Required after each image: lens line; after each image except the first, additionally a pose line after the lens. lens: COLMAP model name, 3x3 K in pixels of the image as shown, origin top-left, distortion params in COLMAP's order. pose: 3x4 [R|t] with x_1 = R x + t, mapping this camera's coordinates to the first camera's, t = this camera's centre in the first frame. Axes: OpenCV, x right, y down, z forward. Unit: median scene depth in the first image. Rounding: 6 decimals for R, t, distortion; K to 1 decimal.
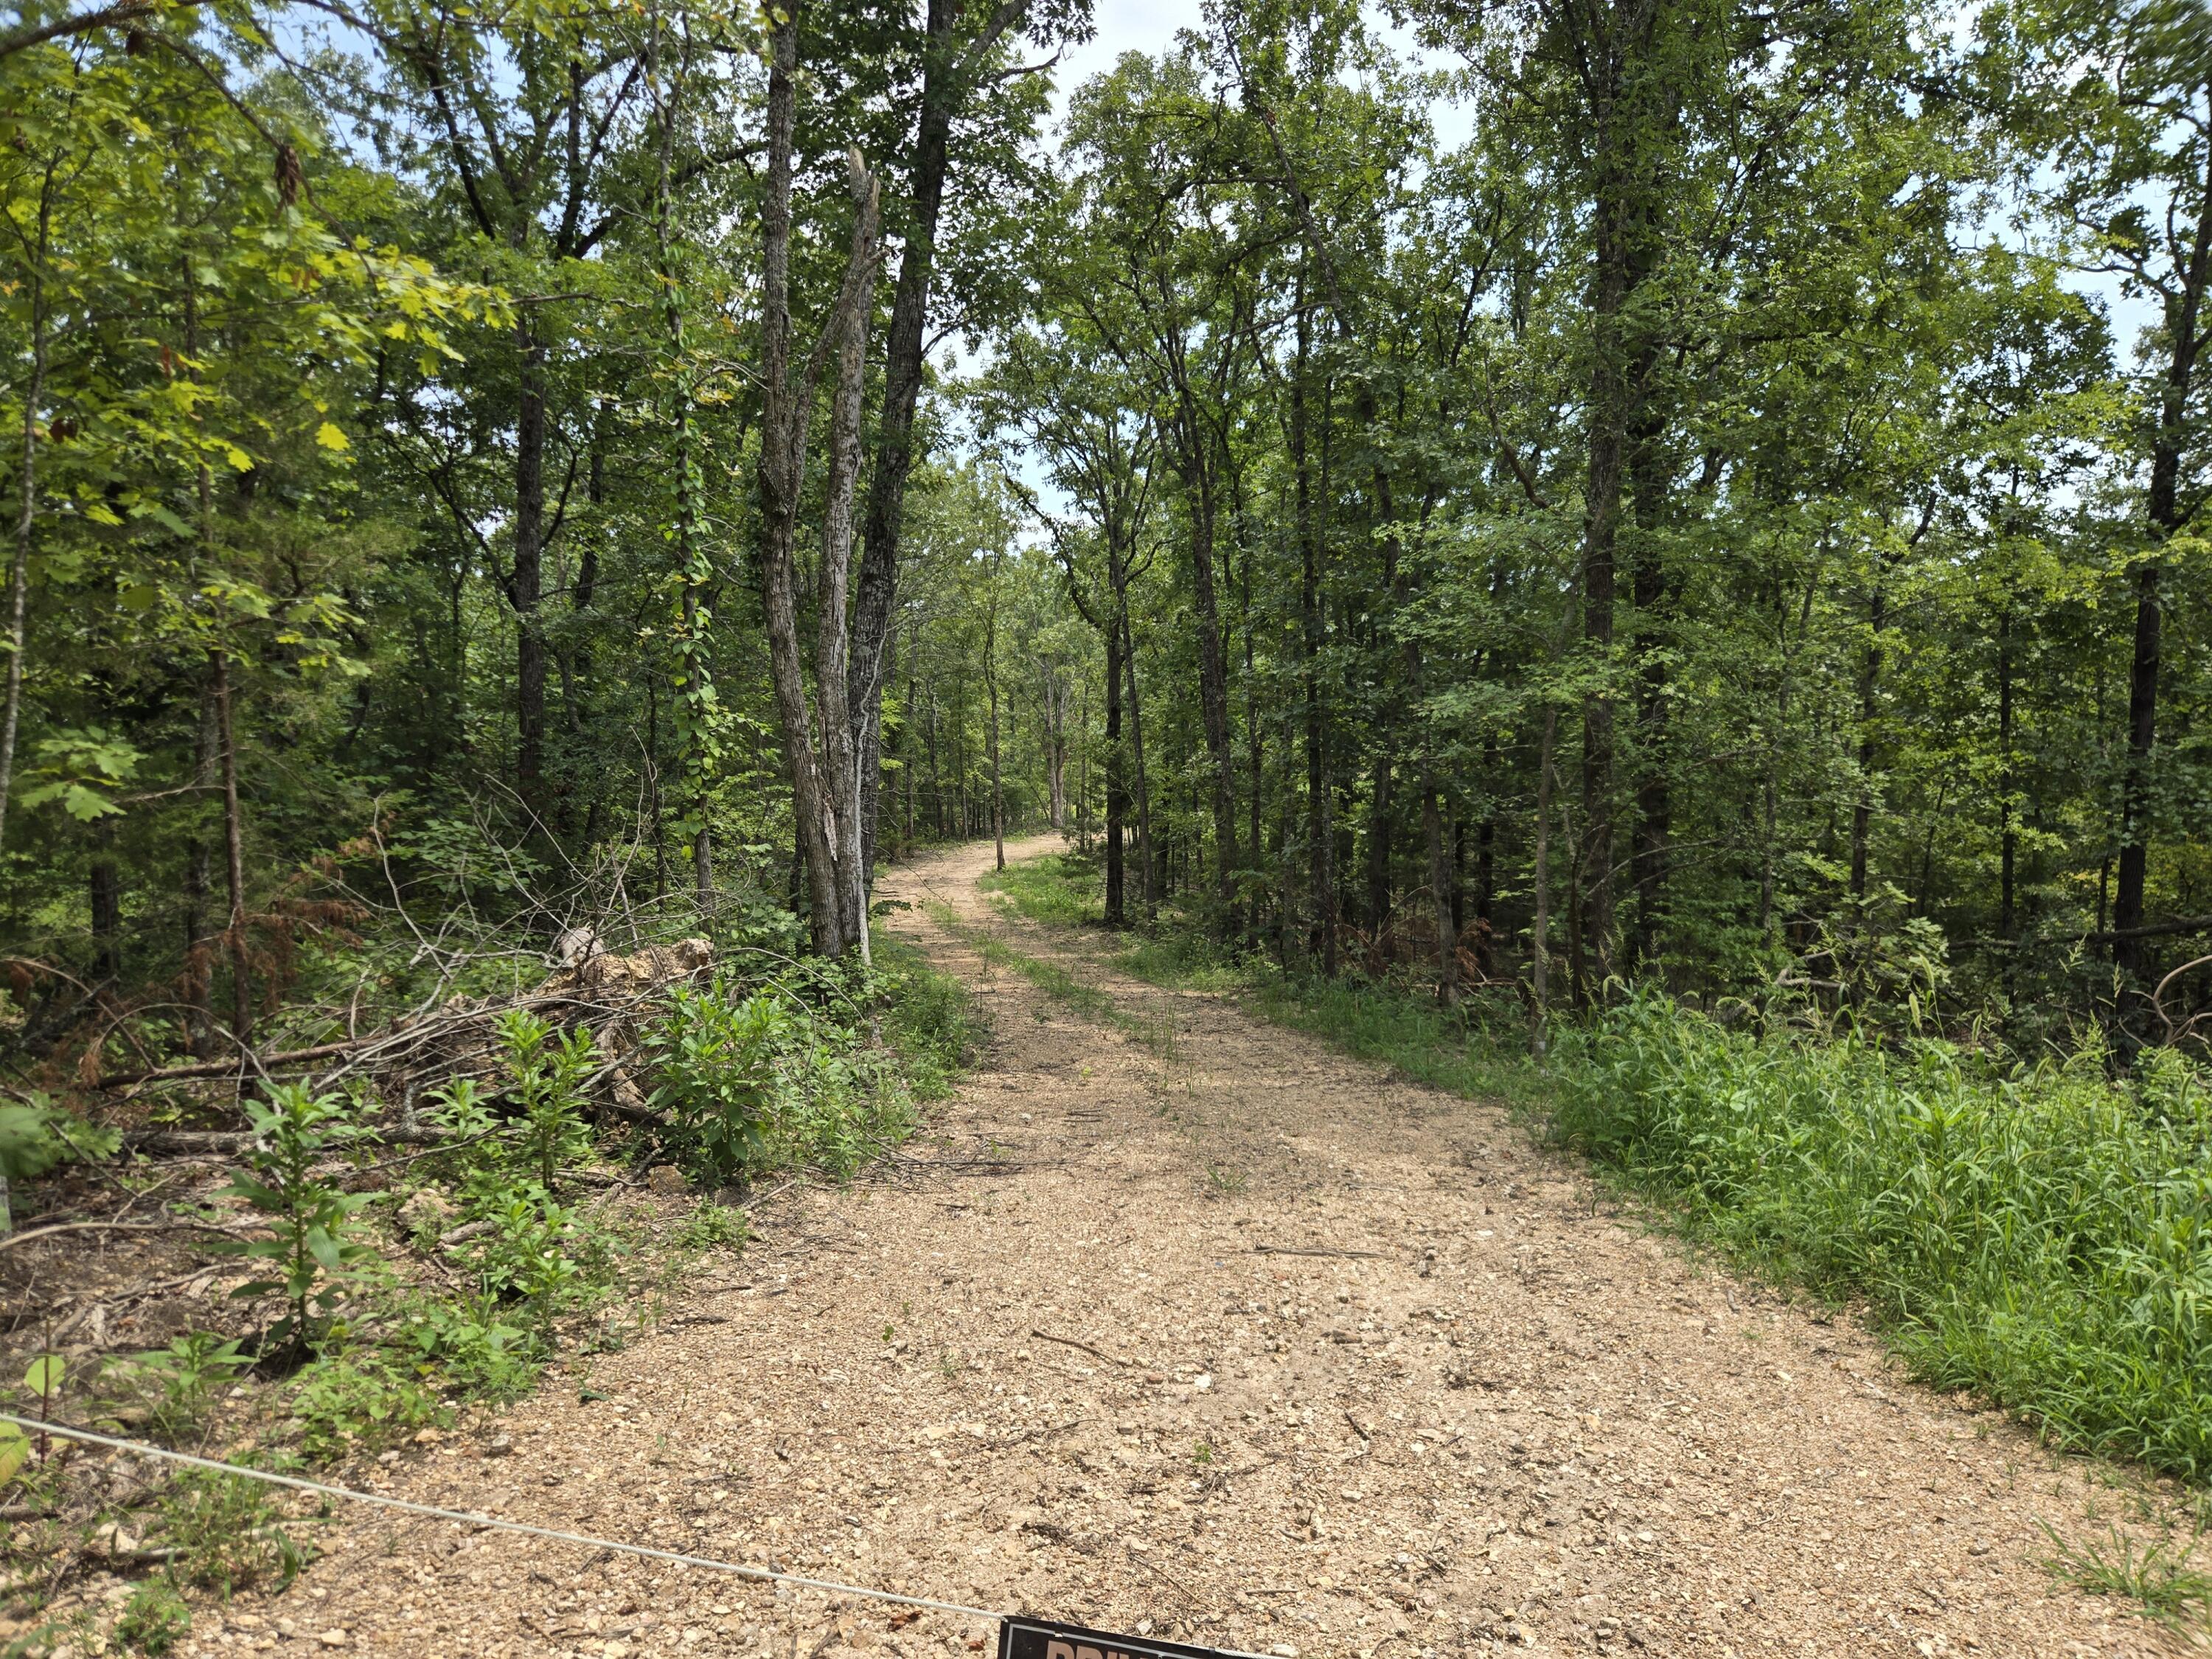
lens RADIAL K [[1456.3, 0, 1074.4], [0, 1456.3, 849.5], [0, 0, 1]] dist [0.078163, -0.060567]
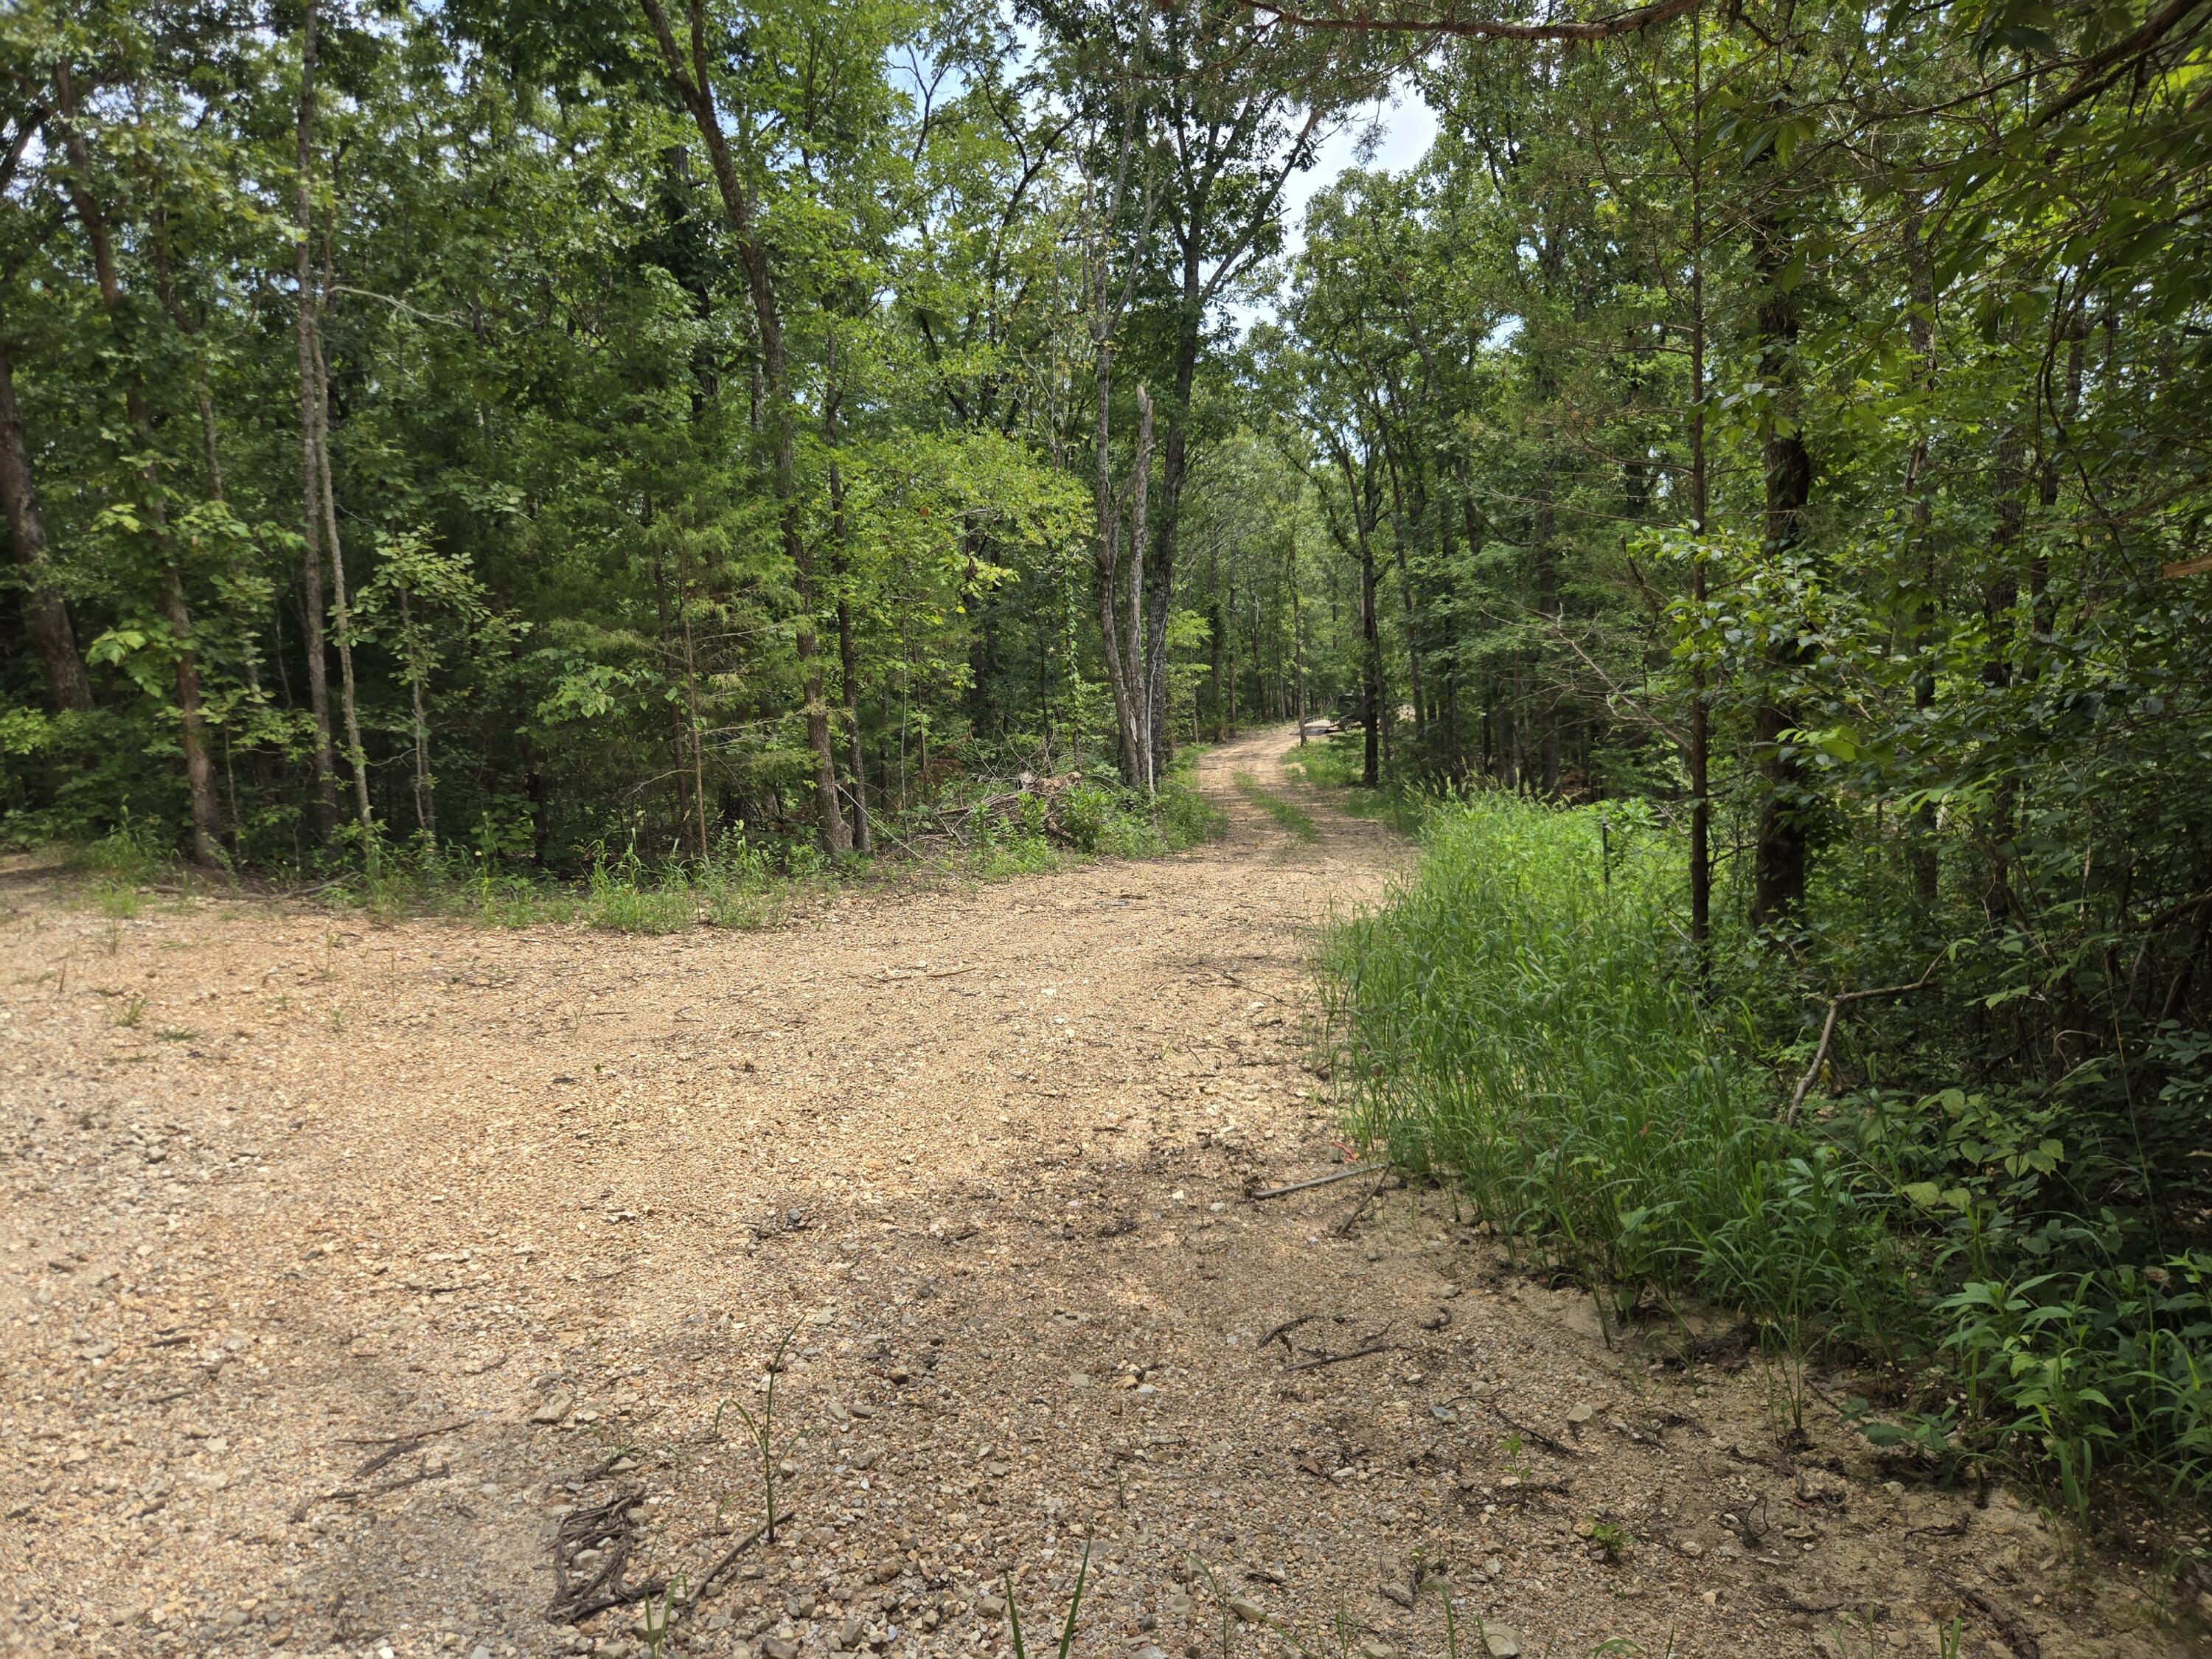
lens RADIAL K [[1456.3, 0, 1074.4], [0, 1456.3, 849.5], [0, 0, 1]] dist [0.078163, -0.060567]
pose [[0.971345, -0.005033, -0.237621, 0.253409], [0.024688, 0.996504, 0.079812, -0.007131], [0.236389, -0.083392, 0.968073, -1.079580]]
